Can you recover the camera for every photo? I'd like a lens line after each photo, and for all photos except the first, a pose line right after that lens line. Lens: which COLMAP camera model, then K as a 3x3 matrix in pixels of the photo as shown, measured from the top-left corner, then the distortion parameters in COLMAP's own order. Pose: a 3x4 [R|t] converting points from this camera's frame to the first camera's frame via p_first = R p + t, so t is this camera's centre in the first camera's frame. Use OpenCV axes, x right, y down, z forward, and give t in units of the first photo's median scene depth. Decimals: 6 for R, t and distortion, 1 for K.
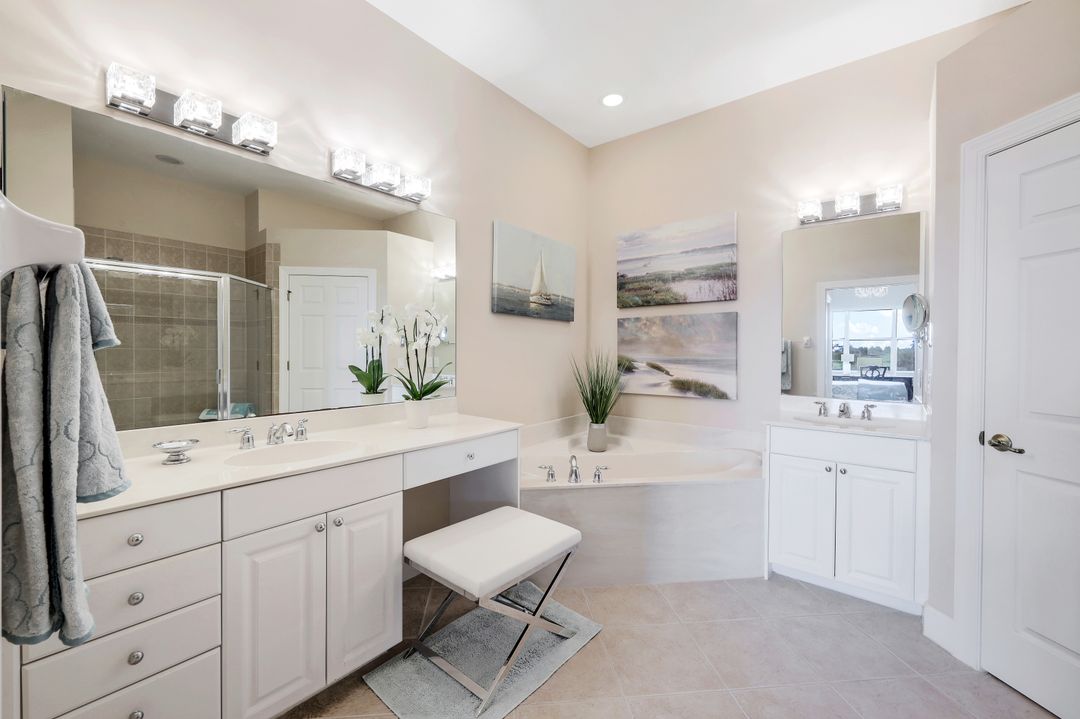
lens RADIAL K [[434.4, 0, 534.1], [0, 434.4, 353.4], [0, 0, 1]] dist [0.005047, -0.001102]
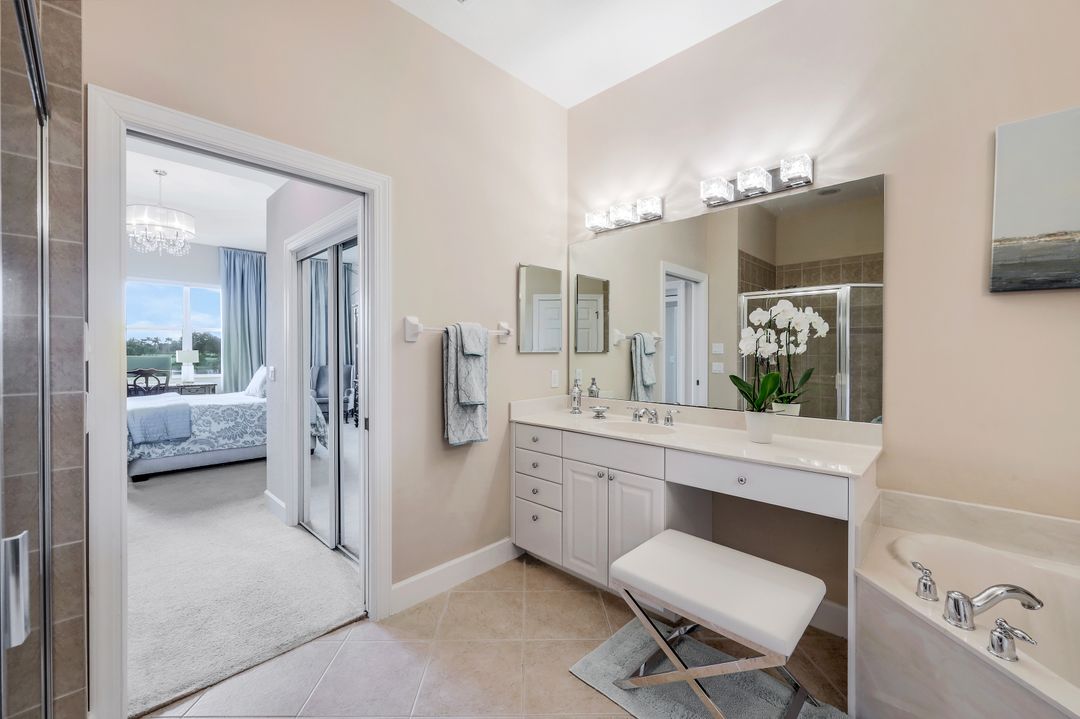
lens RADIAL K [[434.4, 0, 537.2], [0, 434.4, 356.9], [0, 0, 1]] dist [0.005047, -0.001102]
pose [[-0.069922, 0.004176, -0.997544, 0.515989], [-0.011438, 0.999922, 0.004987, -0.005913], [0.997487, 0.011758, -0.069869, 0.448966]]
